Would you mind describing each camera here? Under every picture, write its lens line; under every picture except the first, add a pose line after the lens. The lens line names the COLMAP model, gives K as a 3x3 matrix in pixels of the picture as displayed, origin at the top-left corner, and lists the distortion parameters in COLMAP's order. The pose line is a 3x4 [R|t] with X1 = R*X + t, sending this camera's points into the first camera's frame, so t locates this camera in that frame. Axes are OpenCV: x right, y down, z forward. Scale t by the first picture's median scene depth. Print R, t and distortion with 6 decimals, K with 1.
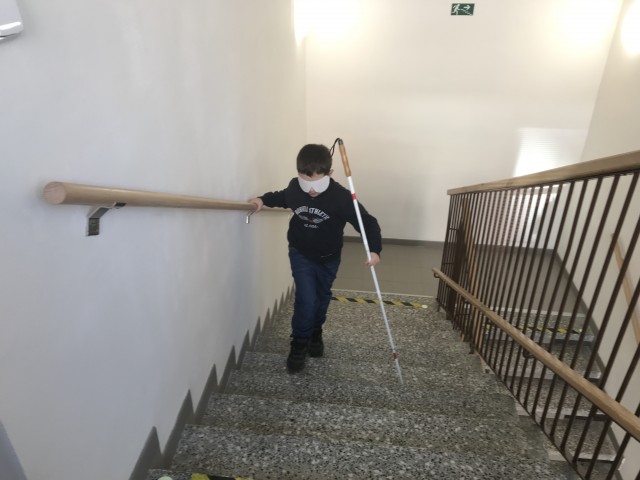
lens RADIAL K [[525.9, 0, 320.5], [0, 525.9, 236.7], [0, 0, 1]] dist [0.022078, -0.002434]
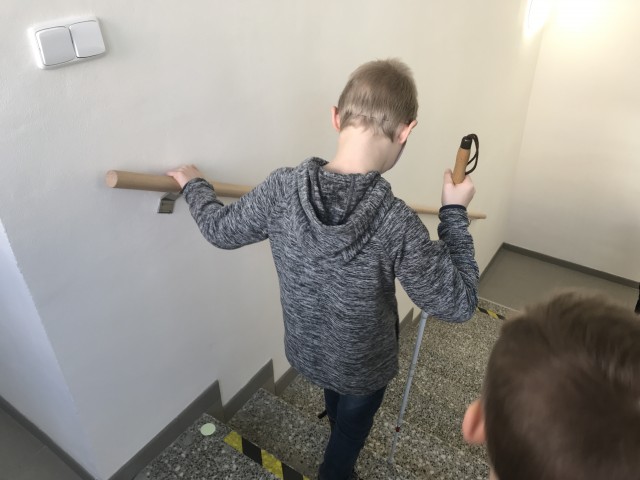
lens RADIAL K [[525.9, 0, 320.6], [0, 525.9, 237.4], [0, 0, 1]] dist [0.022078, -0.002434]
pose [[0.879416, 0.232199, -0.415586, 0.219280], [-0.216174, 0.972564, 0.085956, -0.071569], [0.424143, 0.014248, 0.905483, 0.028224]]
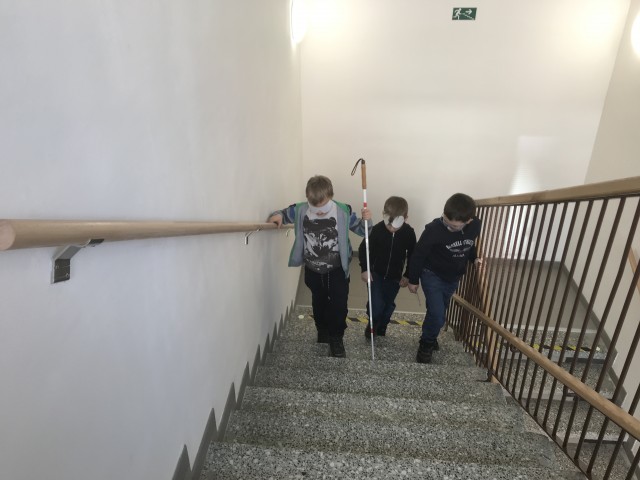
lens RADIAL K [[525.9, 0, 316.1], [0, 525.9, 238.3], [0, 0, 1]] dist [0.022078, -0.002434]
pose [[0.999812, -0.017683, 0.007926, -0.032404], [0.017824, 0.999679, -0.017991, -0.024904], [-0.007605, 0.018128, 0.999807, 0.117090]]
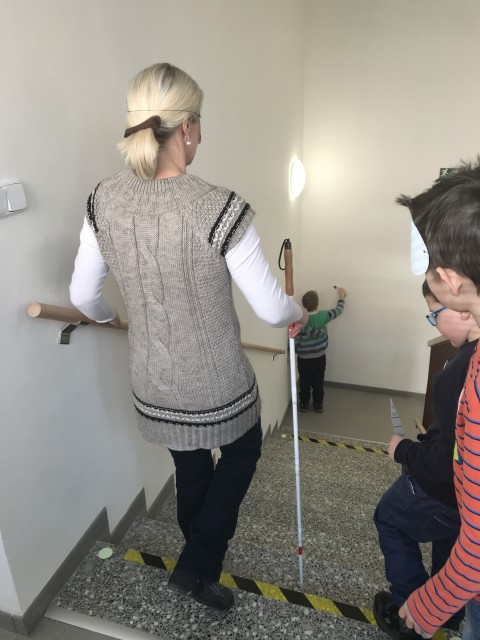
lens RADIAL K [[525.9, 0, 239.4], [0, 525.9, 318.1], [0, 0, 1]] dist [0.022078, -0.002434]
pose [[0.979913, 0.047117, -0.193778, 0.158277], [-0.071652, 0.989987, -0.121622, 0.035626], [0.186108, 0.133064, 0.973477, -0.154012]]
